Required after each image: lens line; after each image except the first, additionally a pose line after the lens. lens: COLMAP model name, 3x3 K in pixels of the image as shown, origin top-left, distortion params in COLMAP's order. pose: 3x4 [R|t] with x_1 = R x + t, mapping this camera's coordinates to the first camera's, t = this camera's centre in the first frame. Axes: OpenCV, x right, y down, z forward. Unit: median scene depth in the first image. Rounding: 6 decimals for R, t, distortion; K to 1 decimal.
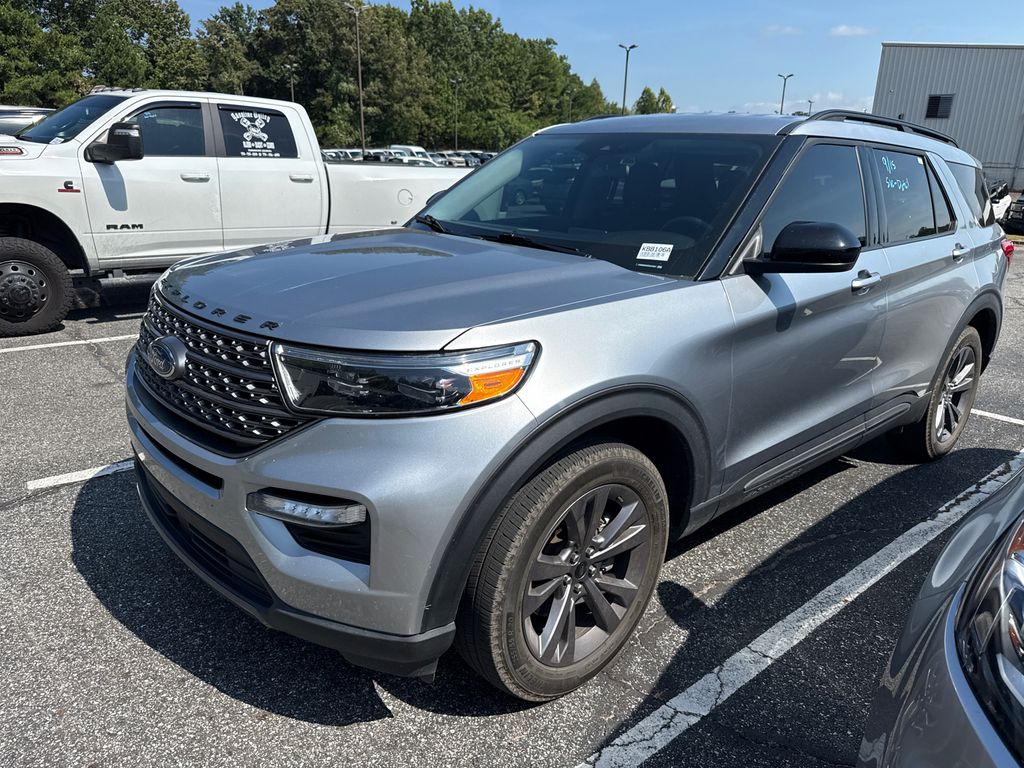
lens RADIAL K [[729.2, 0, 509.3], [0, 729.2, 390.1], [0, 0, 1]] dist [0.008612, -0.017541]
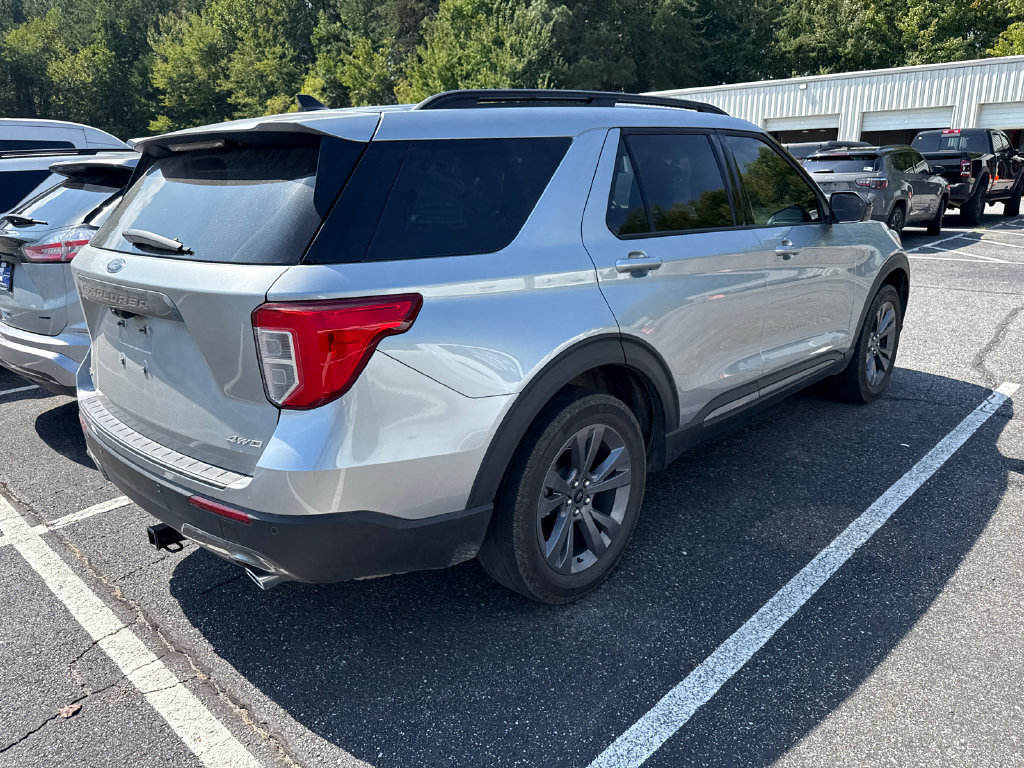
lens RADIAL K [[729.2, 0, 517.9], [0, 729.2, 389.1], [0, 0, 1]] dist [0.008612, -0.017541]
pose [[-0.996583, 0.005773, -0.082390, 0.586030], [-0.040868, 0.832401, 0.552665, -0.777067], [0.071772, 0.554144, -0.829321, 2.587346]]
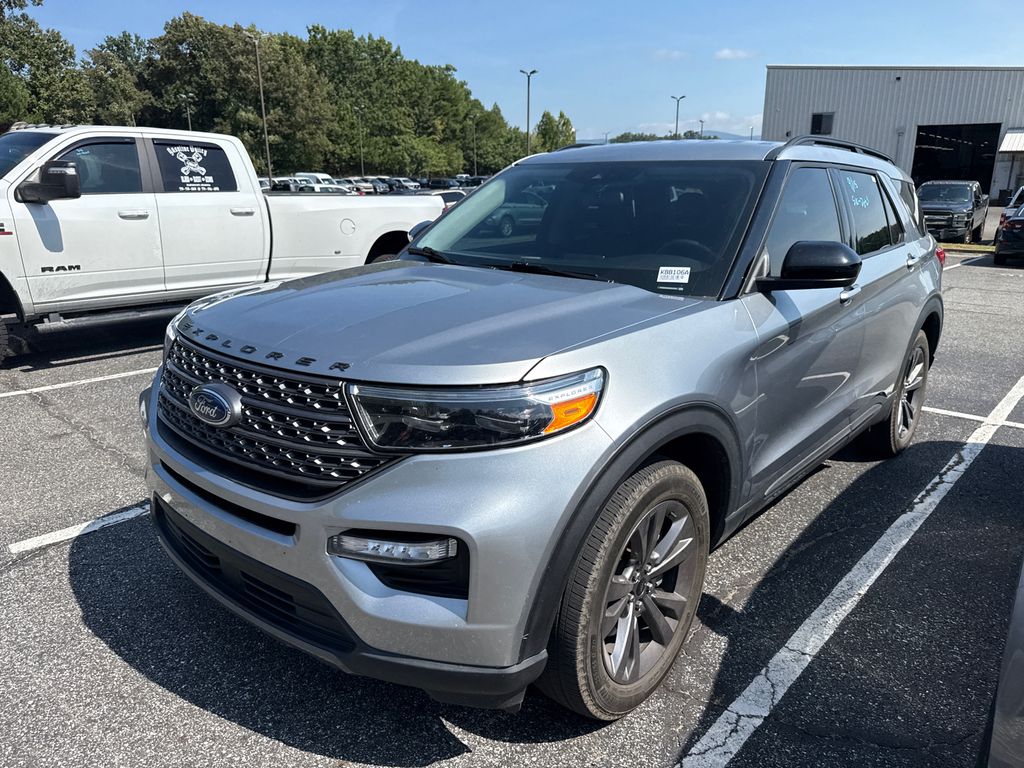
lens RADIAL K [[729.2, 0, 507.0], [0, 729.2, 390.0], [0, 0, 1]] dist [0.008612, -0.017541]
pose [[0.992262, -0.058975, 0.109257, -0.138034], [0.062169, 0.997725, -0.026061, -0.010724], [-0.107471, 0.032651, 0.993672, -0.006811]]
